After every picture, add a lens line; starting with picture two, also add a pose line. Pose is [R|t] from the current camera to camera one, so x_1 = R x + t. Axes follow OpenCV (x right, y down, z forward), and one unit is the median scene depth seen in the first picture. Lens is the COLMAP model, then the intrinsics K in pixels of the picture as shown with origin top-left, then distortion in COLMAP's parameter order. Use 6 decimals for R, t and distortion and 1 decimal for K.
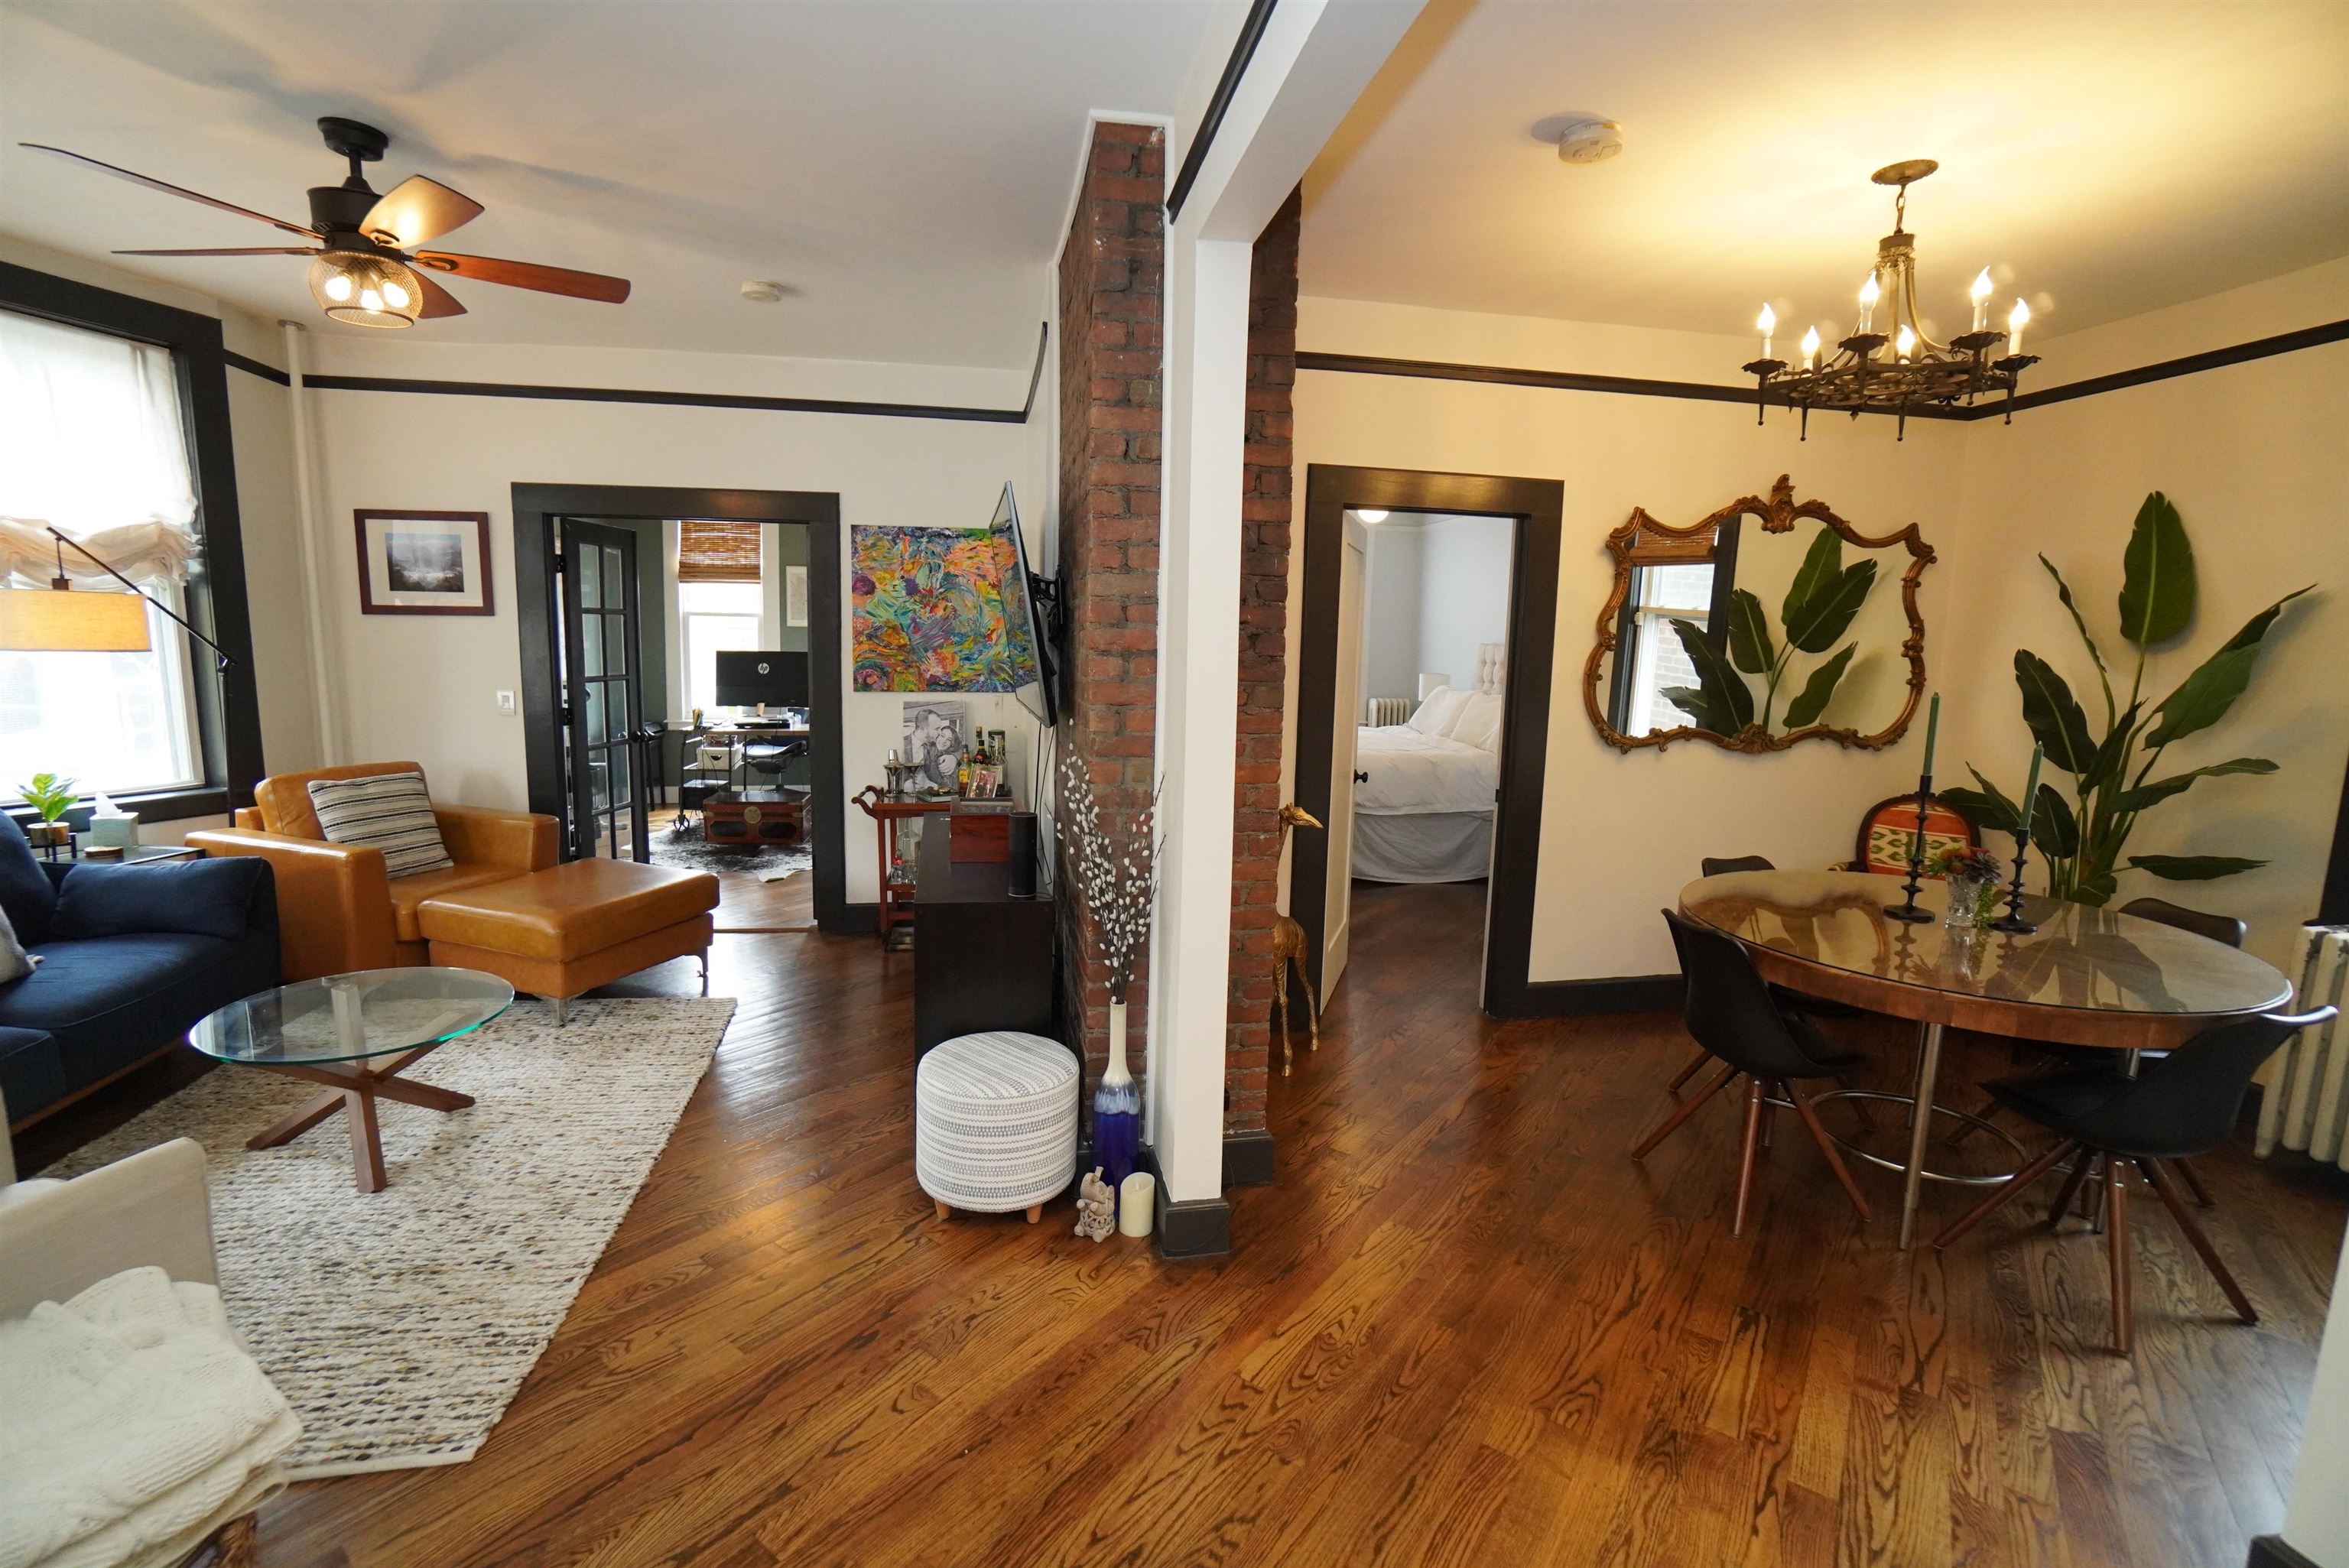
lens RADIAL K [[1027.4, 0, 1161.0], [0, 1027.4, 783.1], [0, 0, 1]] dist [-0.063331, 0.021670]
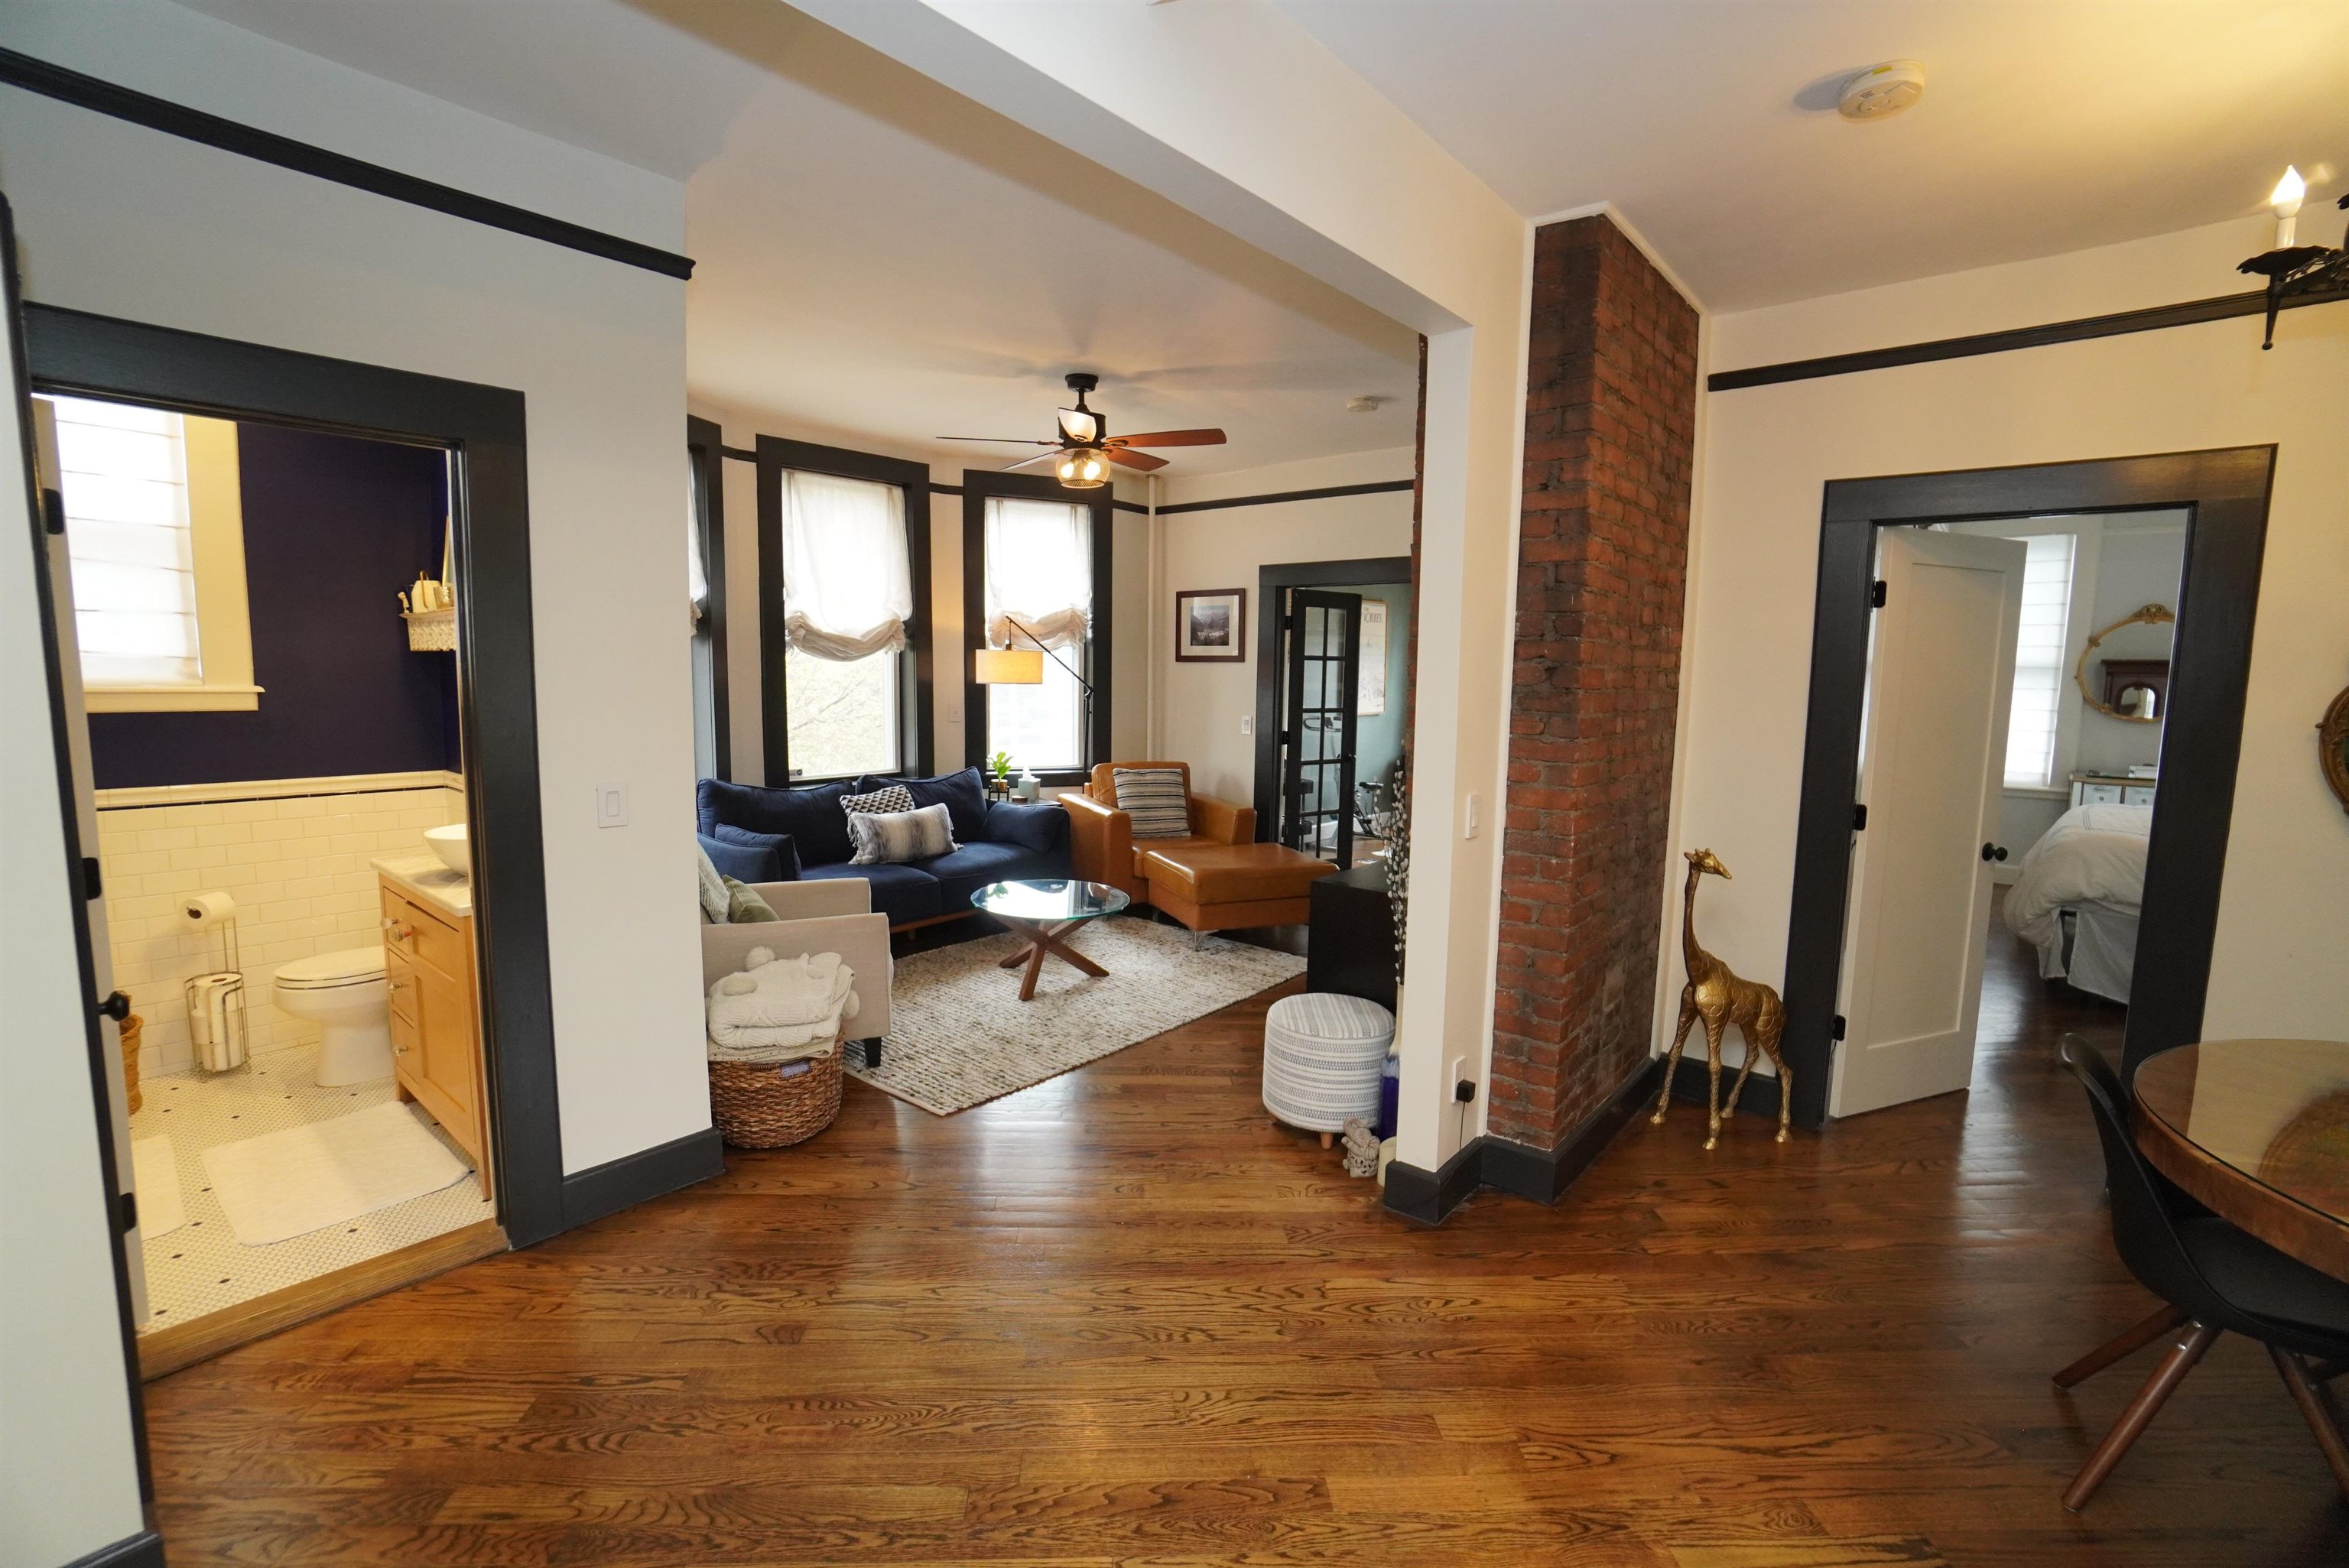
lens RADIAL K [[1041.4, 0, 1177.9], [0, 1041.4, 789.3], [0, 0, 1]] dist [-0.050879, 0.015350]
pose [[0.641930, 0.074525, -0.763133, 0.495114], [-0.107280, 0.994205, 0.006849, 0.009946], [0.759222, 0.077473, 0.646205, 0.019455]]
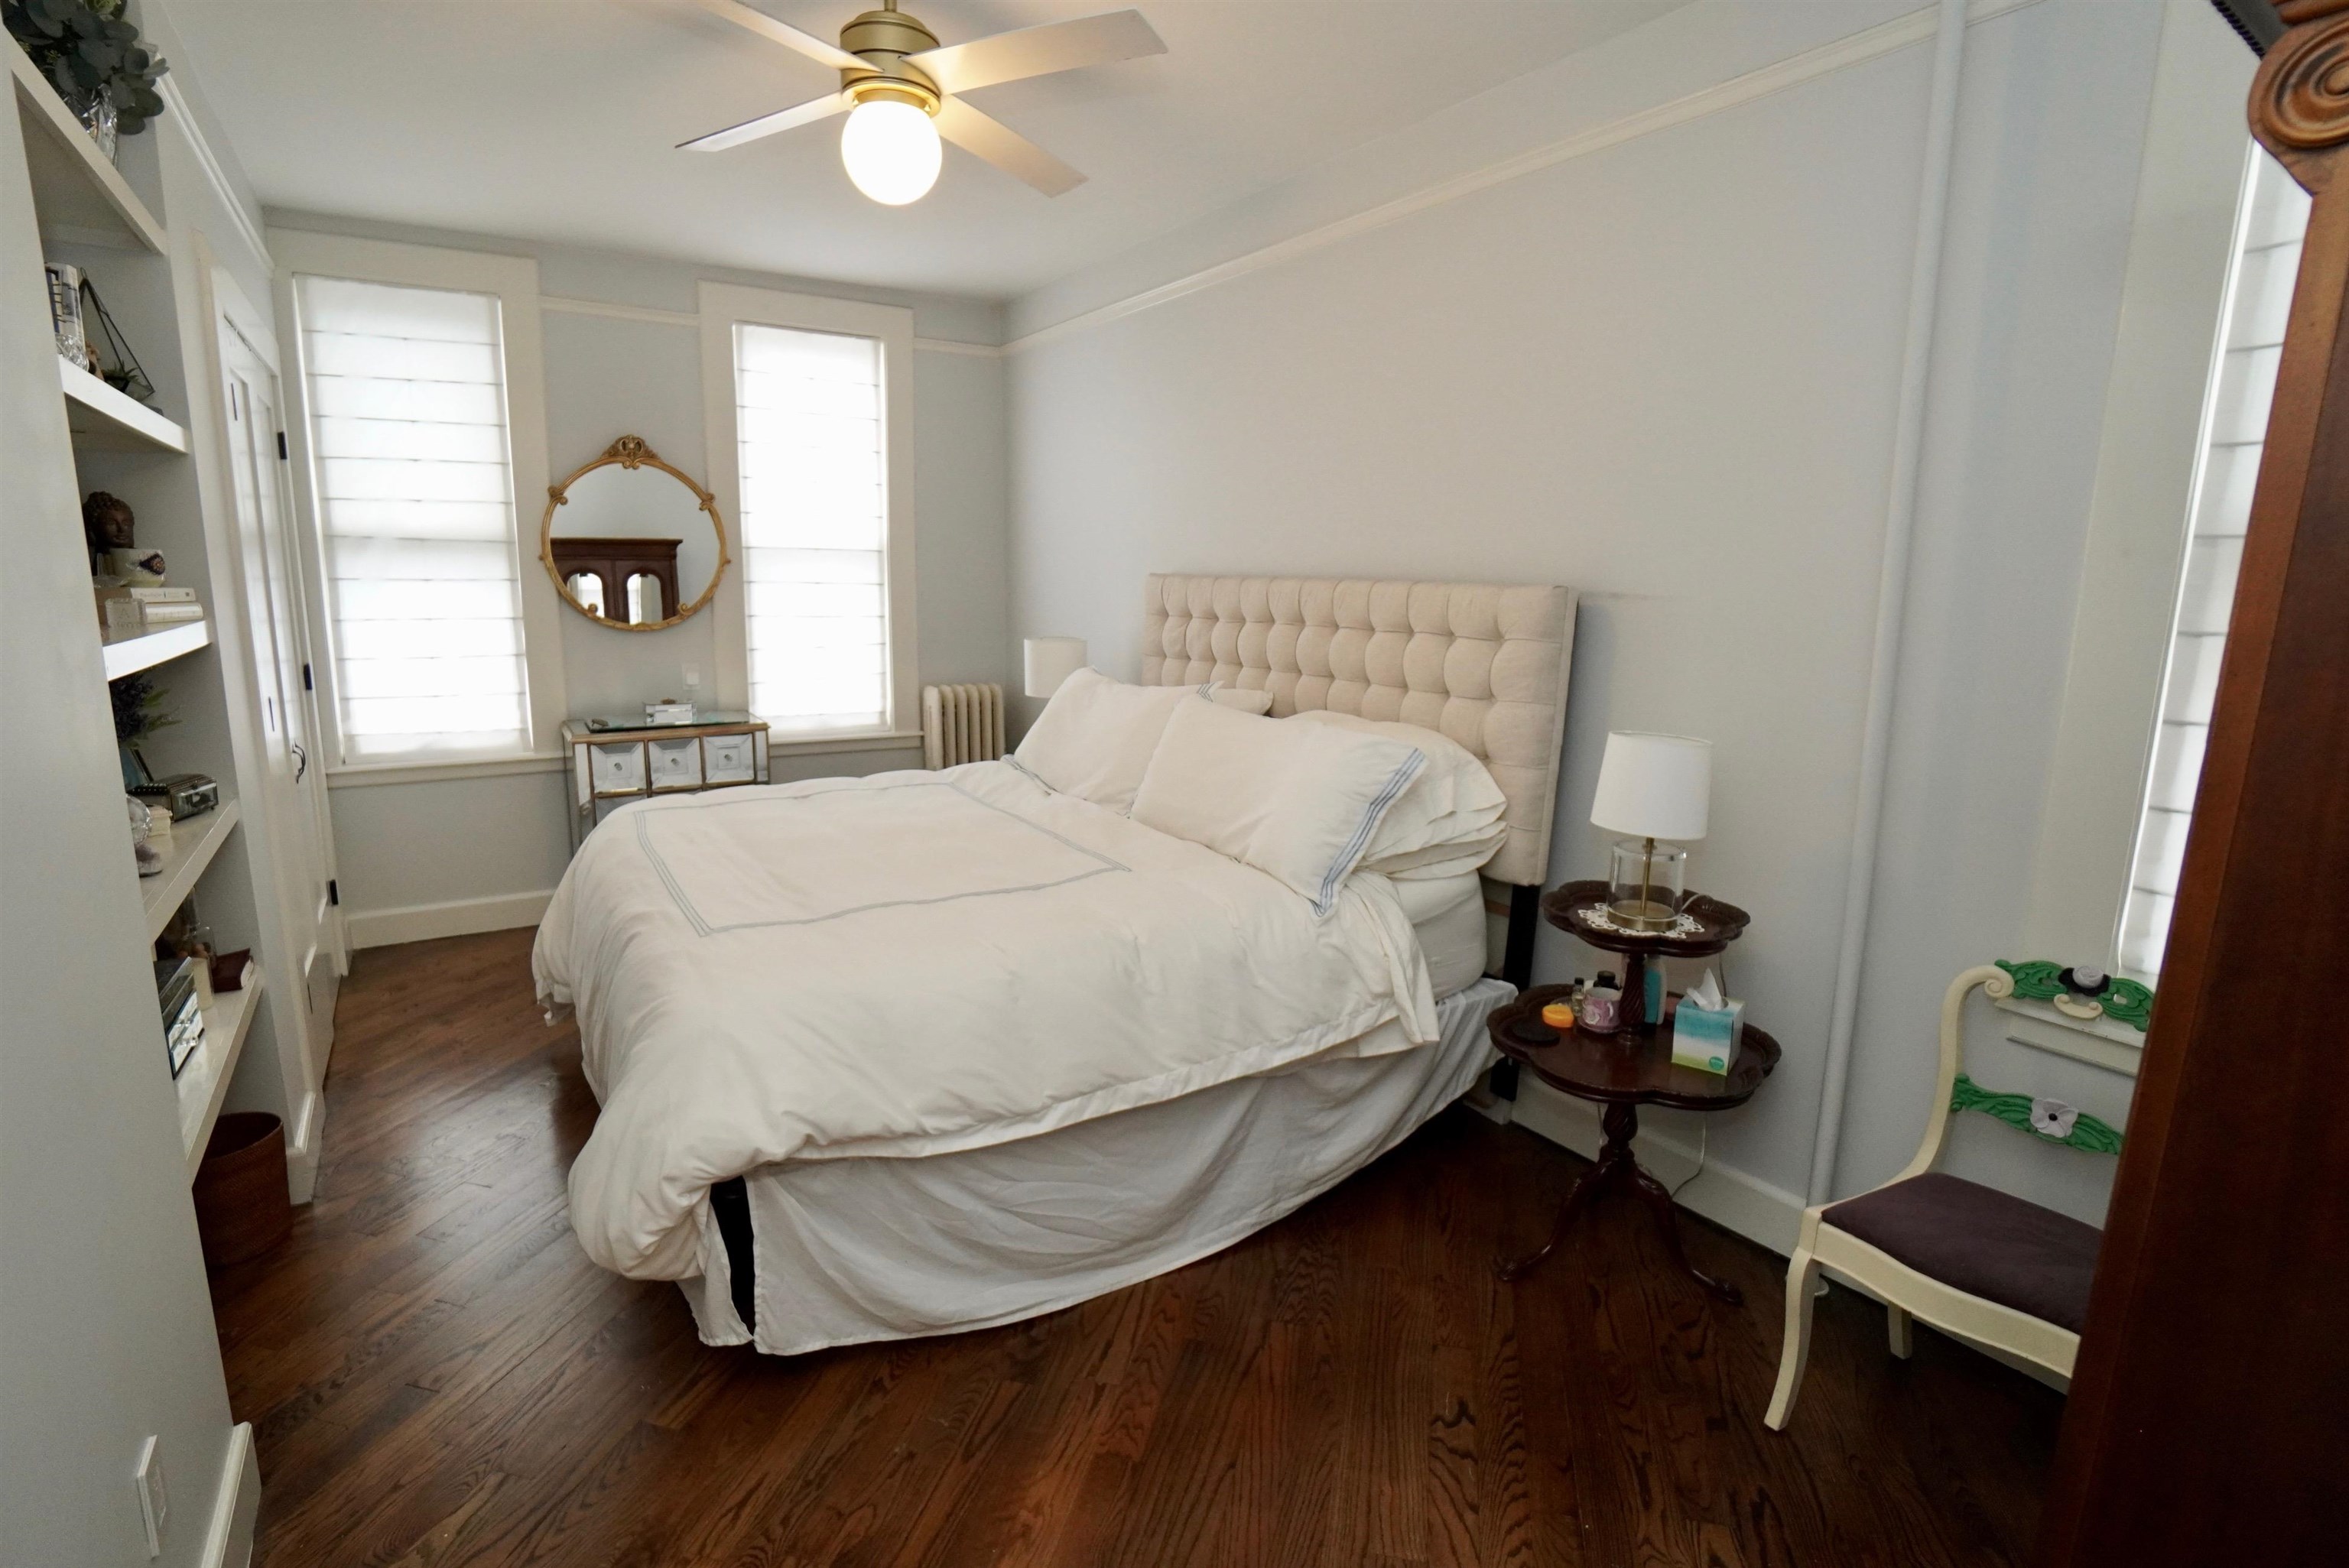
lens RADIAL K [[1135.5, 0, 1138.7], [0, 1135.5, 789.0], [0, 0, 1]] dist [-0.059556, 0.013239]
pose [[0.928391, -0.081165, 0.362633, 0.253617], [0.062357, 0.996045, 0.063294, -0.162043], [-0.366336, -0.036148, 0.929780, 1.176928]]
